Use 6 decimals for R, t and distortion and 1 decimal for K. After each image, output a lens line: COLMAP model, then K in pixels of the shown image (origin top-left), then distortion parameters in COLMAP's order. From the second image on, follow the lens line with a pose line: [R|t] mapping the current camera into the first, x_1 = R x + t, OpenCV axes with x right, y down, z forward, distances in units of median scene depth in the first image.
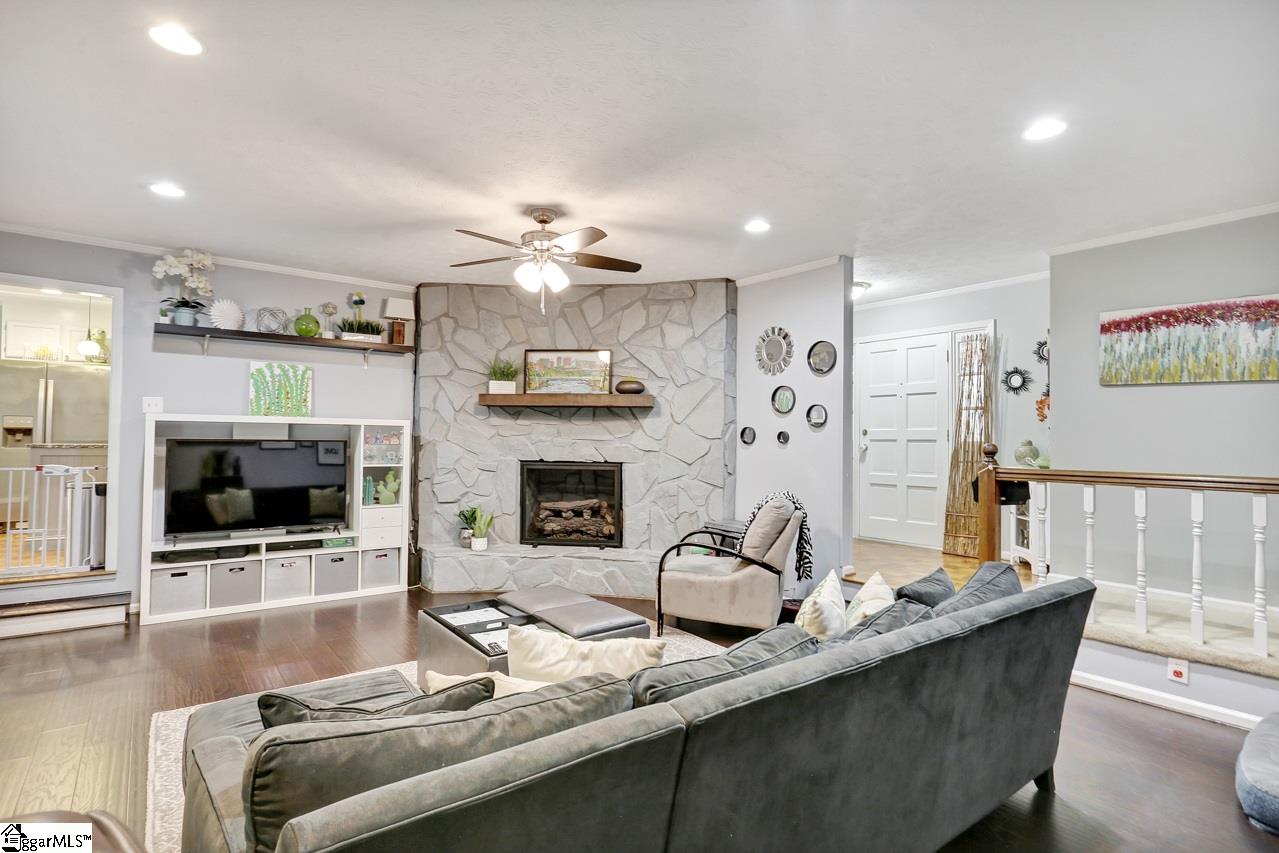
lens RADIAL K [[622.5, 0, 614.2], [0, 622.5, 430.1], [0, 0, 1]] dist [-0.006320, -0.000331]
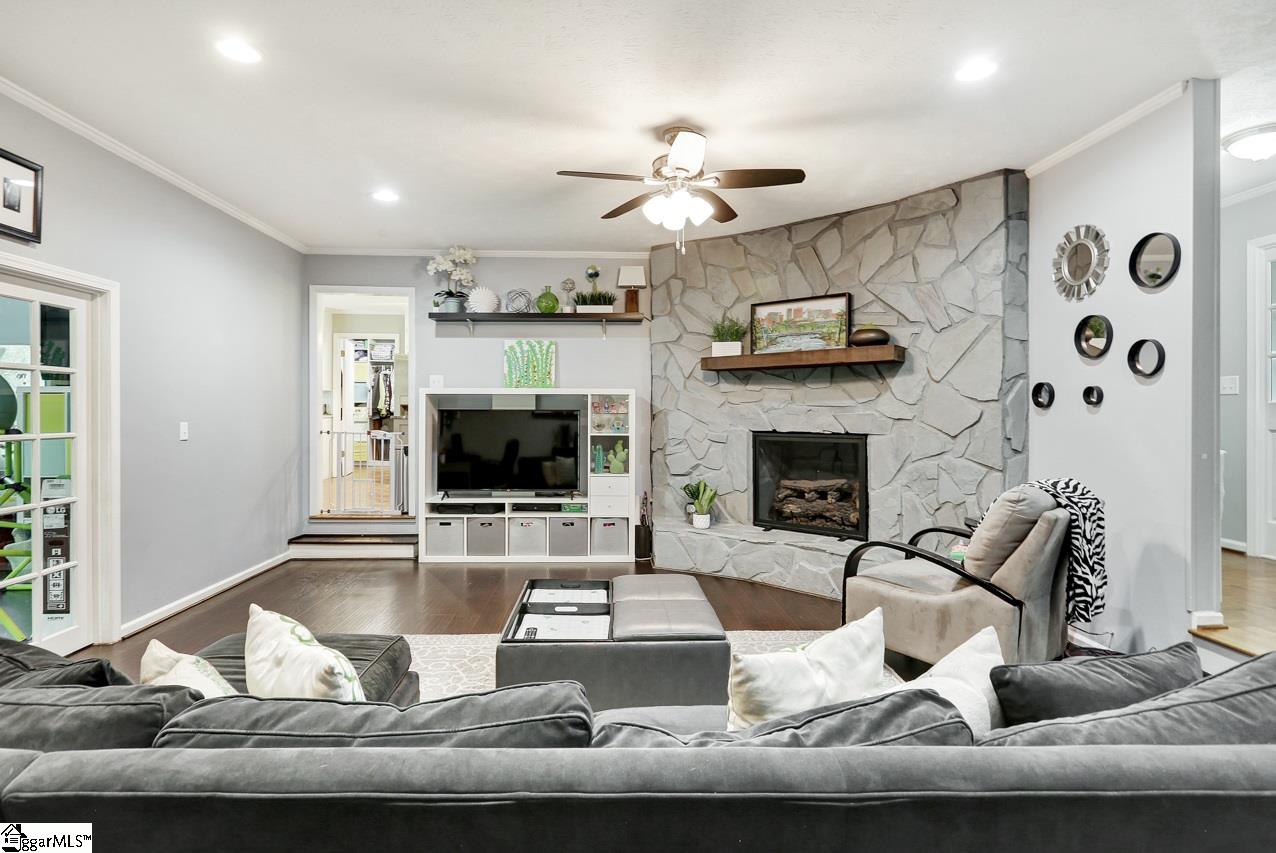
lens RADIAL K [[621.0, 0, 640.0], [0, 621.0, 416.6], [0, 0, 1]] dist [-0.006320, -0.000331]
pose [[0.826060, -0.007206, -0.563536, 0.235837], [0.013824, 0.999876, 0.007479, 0.021562], [0.563413, -0.013969, 0.826058, 0.200801]]
